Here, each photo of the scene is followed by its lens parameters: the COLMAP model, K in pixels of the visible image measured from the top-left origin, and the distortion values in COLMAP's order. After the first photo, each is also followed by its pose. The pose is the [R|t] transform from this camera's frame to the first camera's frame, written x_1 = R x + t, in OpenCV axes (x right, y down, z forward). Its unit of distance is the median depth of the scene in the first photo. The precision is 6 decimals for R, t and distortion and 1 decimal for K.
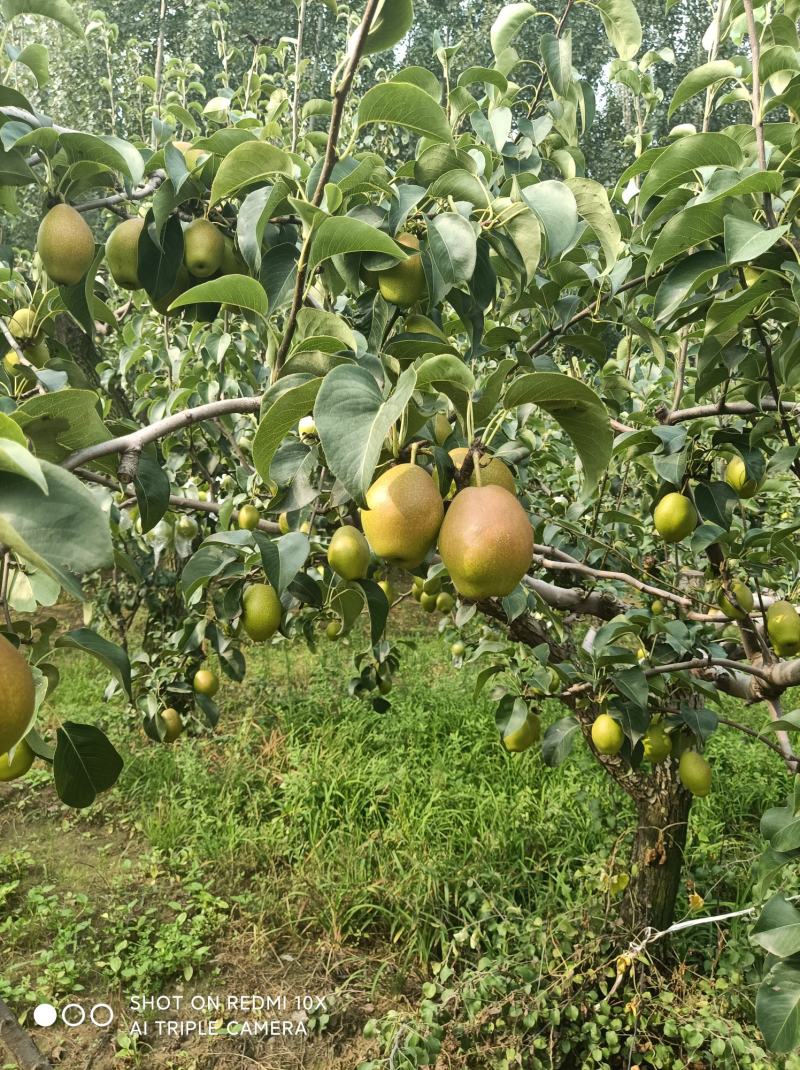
lens RADIAL K [[815.8, 0, 400.0], [0, 815.8, 535.0], [0, 0, 1]] dist [0.118363, -0.189013]
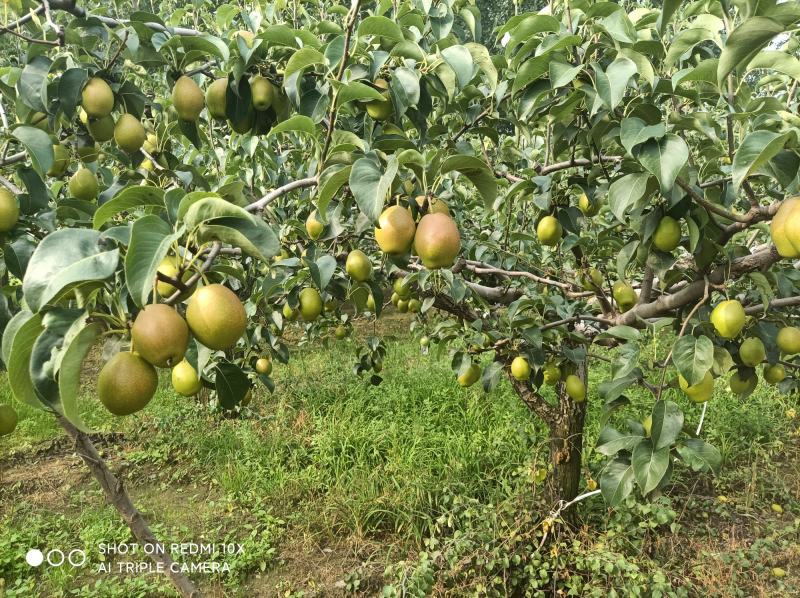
lens RADIAL K [[610.0, 0, 393.5], [0, 610.0, 298.1], [0, 0, 1]] dist [0.118363, -0.189013]
pose [[0.996207, -0.082288, 0.028295, -0.014888], [0.081002, 0.995746, 0.043924, 0.018948], [-0.031789, -0.041466, 0.998634, -0.133306]]
